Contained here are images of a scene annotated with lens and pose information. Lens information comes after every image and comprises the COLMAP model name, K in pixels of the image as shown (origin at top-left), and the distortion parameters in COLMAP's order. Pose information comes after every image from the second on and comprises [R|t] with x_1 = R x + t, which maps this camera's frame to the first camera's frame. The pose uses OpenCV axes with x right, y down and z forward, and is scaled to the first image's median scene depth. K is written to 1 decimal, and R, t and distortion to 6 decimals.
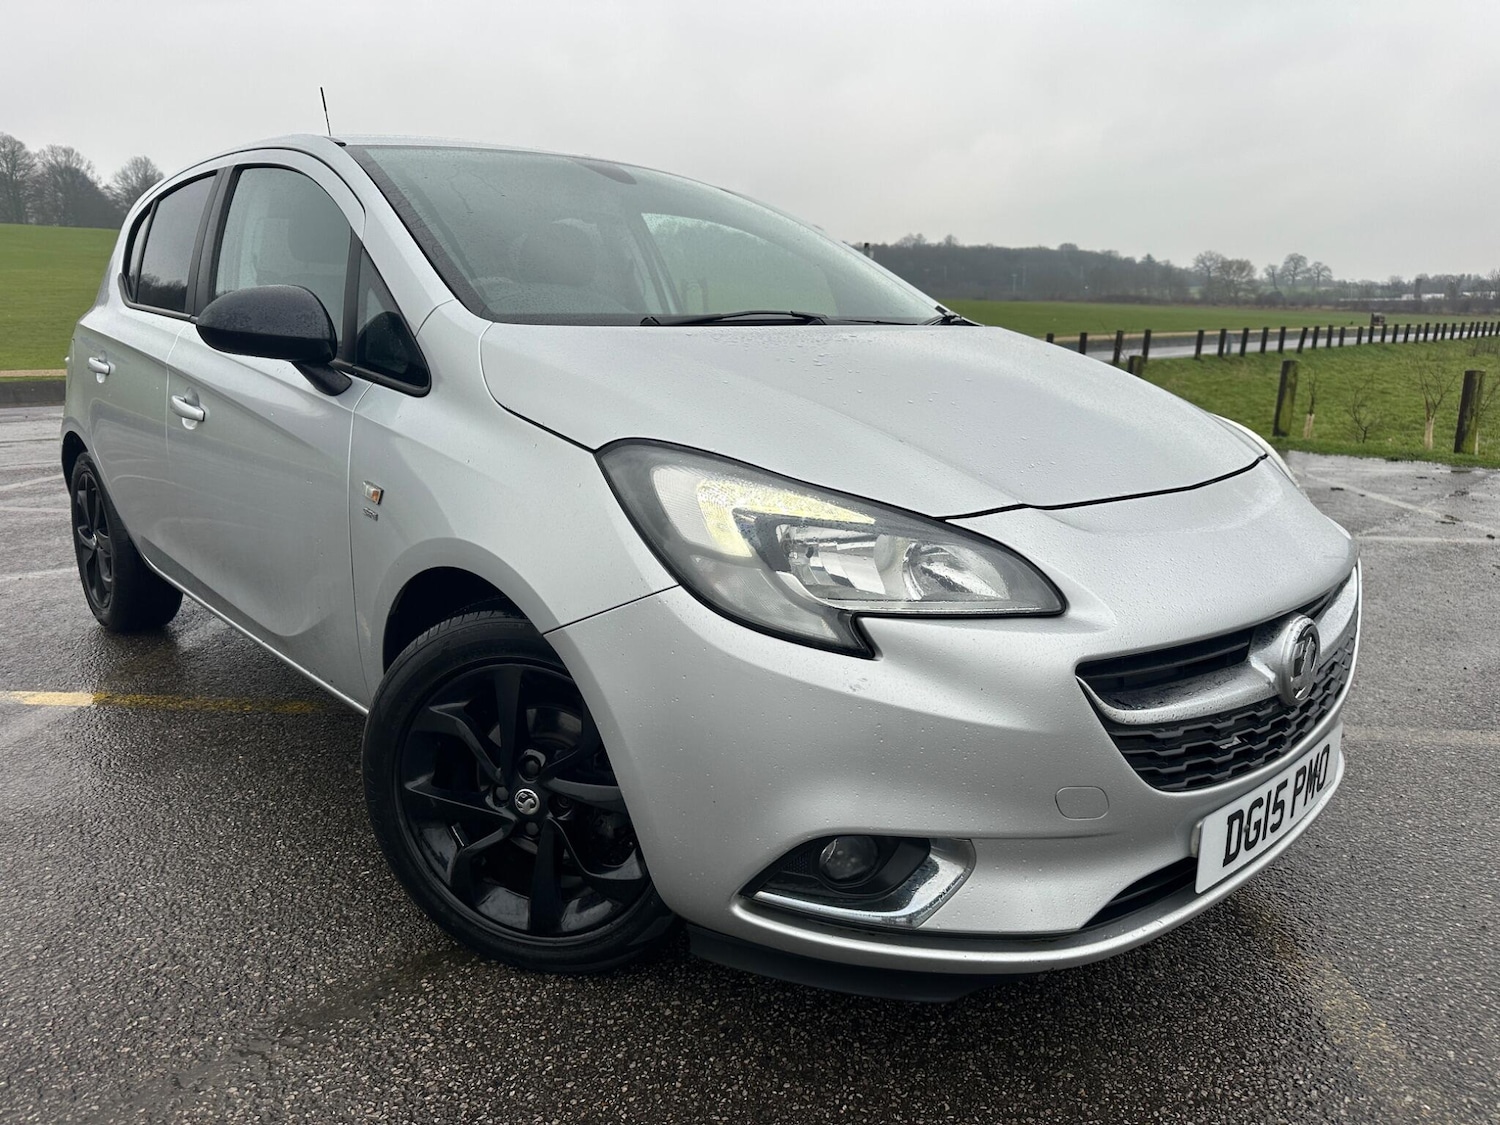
lens RADIAL K [[1068.9, 0, 752.3], [0, 1068.9, 555.9], [0, 0, 1]] dist [0.035795, -0.052513]
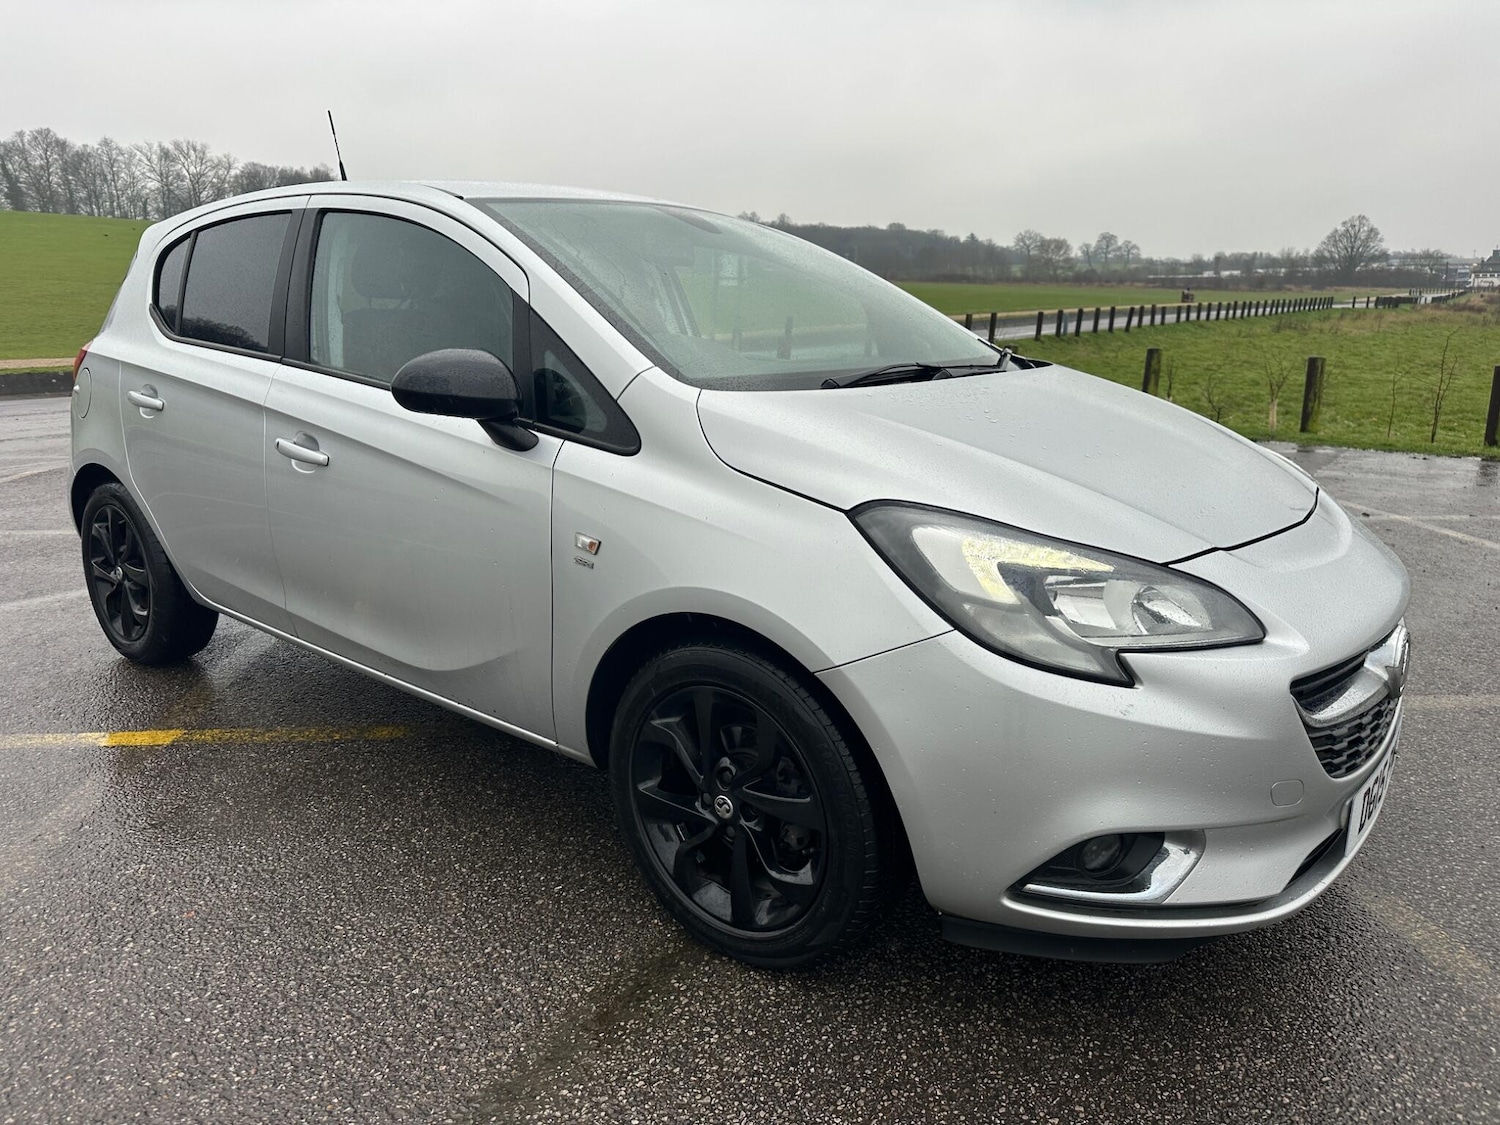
lens RADIAL K [[1053.6, 0, 743.8], [0, 1053.6, 567.4], [0, 0, 1]] dist [0.073906, -0.112412]
pose [[0.990417, -0.037614, 0.132887, -0.425878], [0.033269, 0.998842, 0.034763, -0.084509], [-0.134040, -0.030009, 0.990521, -0.113283]]
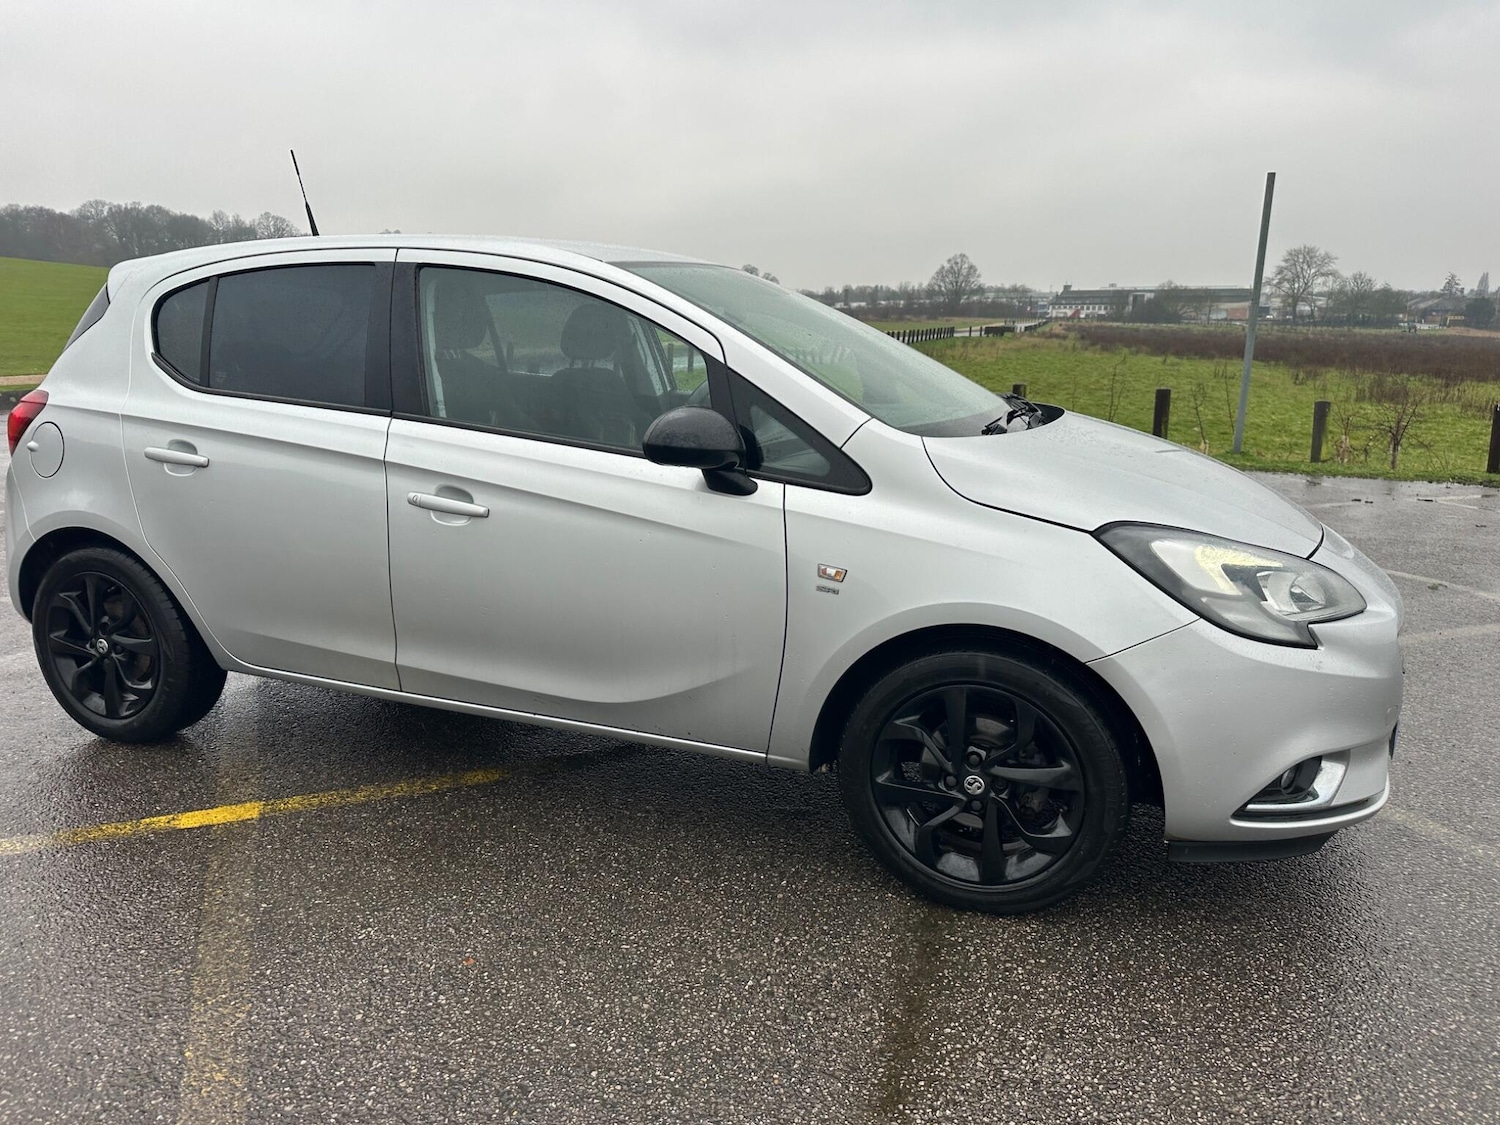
lens RADIAL K [[1053.6, 0, 743.8], [0, 1053.6, 567.4], [0, 0, 1]] dist [0.073906, -0.112412]
pose [[0.895978, -0.096174, 0.433559, -1.240941], [0.090429, 0.995325, 0.033909, -0.147913], [-0.434794, 0.008825, 0.900487, -0.089454]]
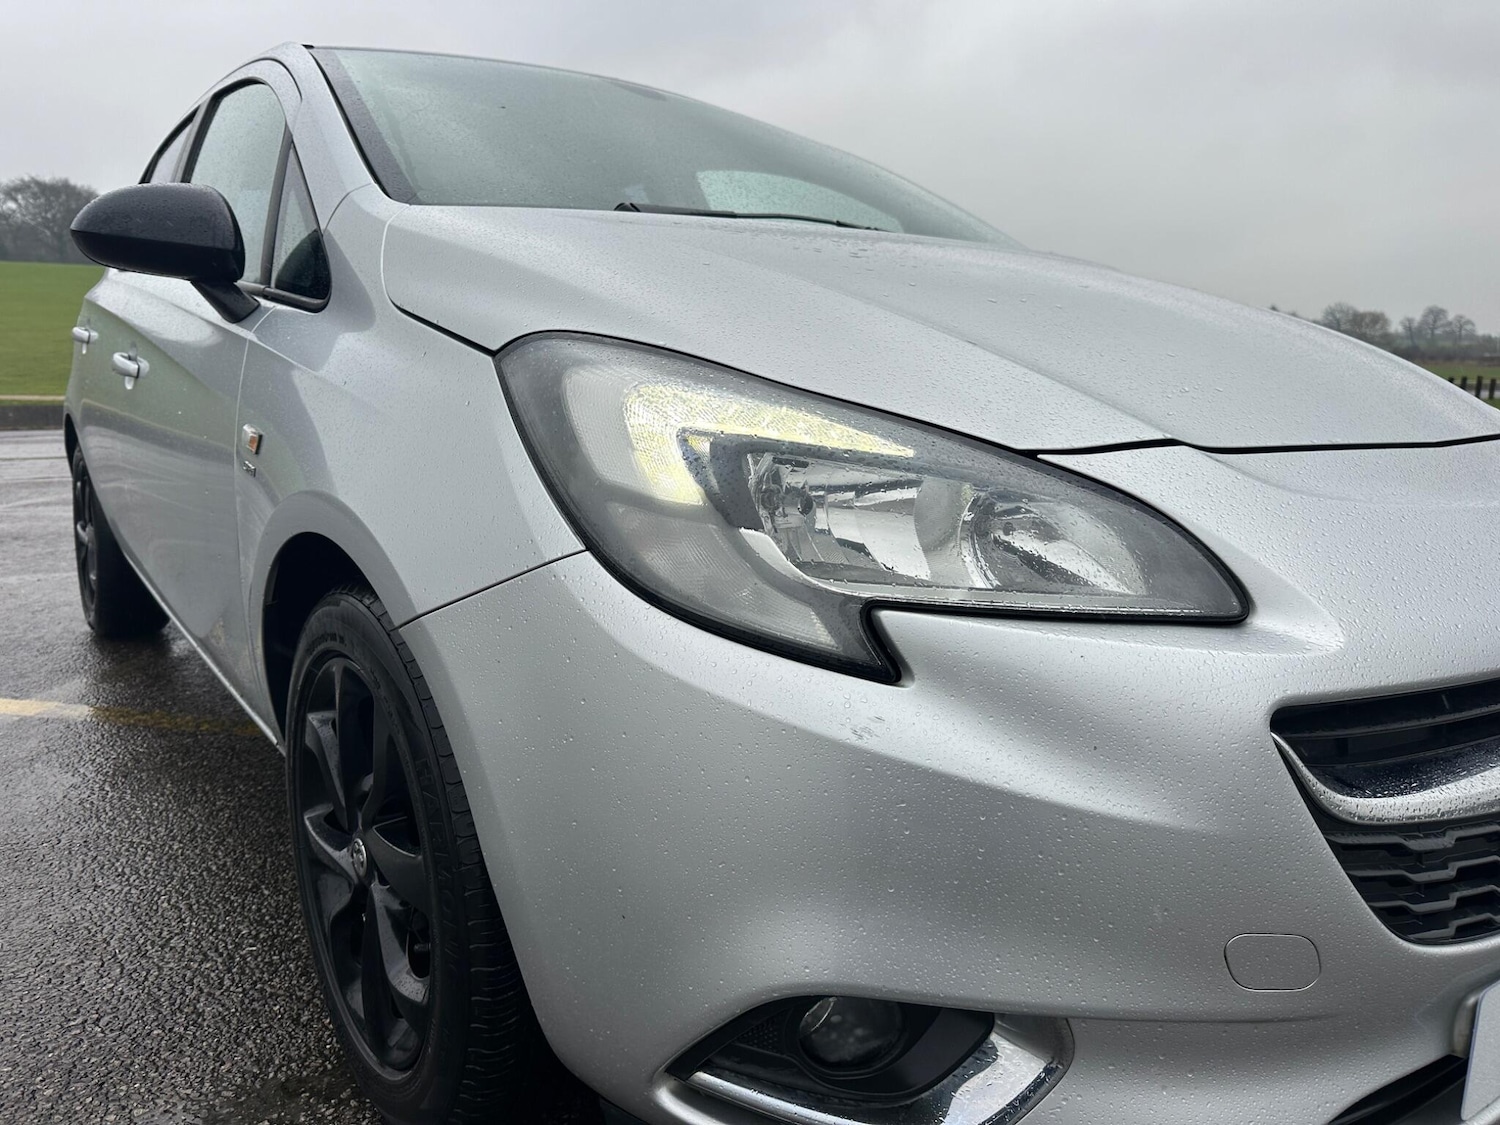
lens RADIAL K [[1082.7, 0, 740.4], [0, 1082.7, 562.4], [0, 0, 1]] dist [-0.003198, -0.002551]
pose [[0.994320, 0.034039, -0.100839, 0.076136], [-0.037668, 0.998701, -0.034309, 0.049087], [0.099540, 0.037912, 0.994311, 0.375988]]
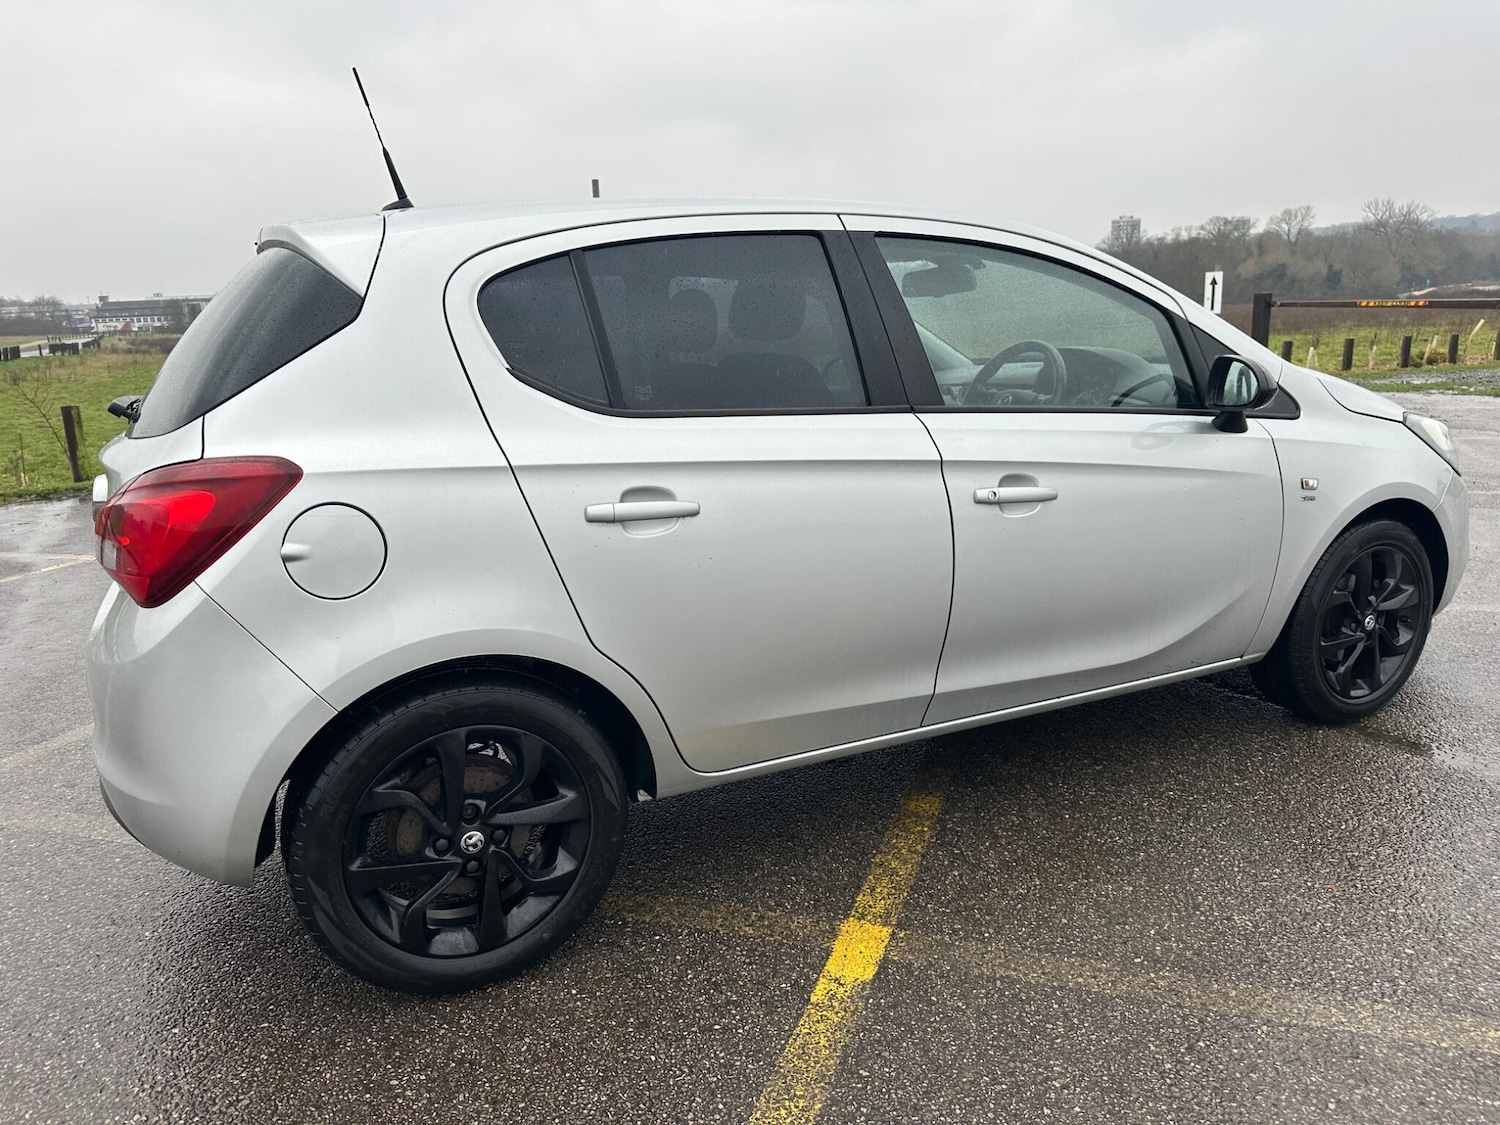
lens RADIAL K [[1053.6, 0, 743.8], [0, 1053.6, 567.4], [0, 0, 1]] dist [0.073906, -0.112412]
pose [[0.282087, -0.238303, 0.929322, -2.564691], [0.248029, 0.953844, 0.169304, -0.510755], [-0.926773, 0.182741, 0.328172, 1.610757]]
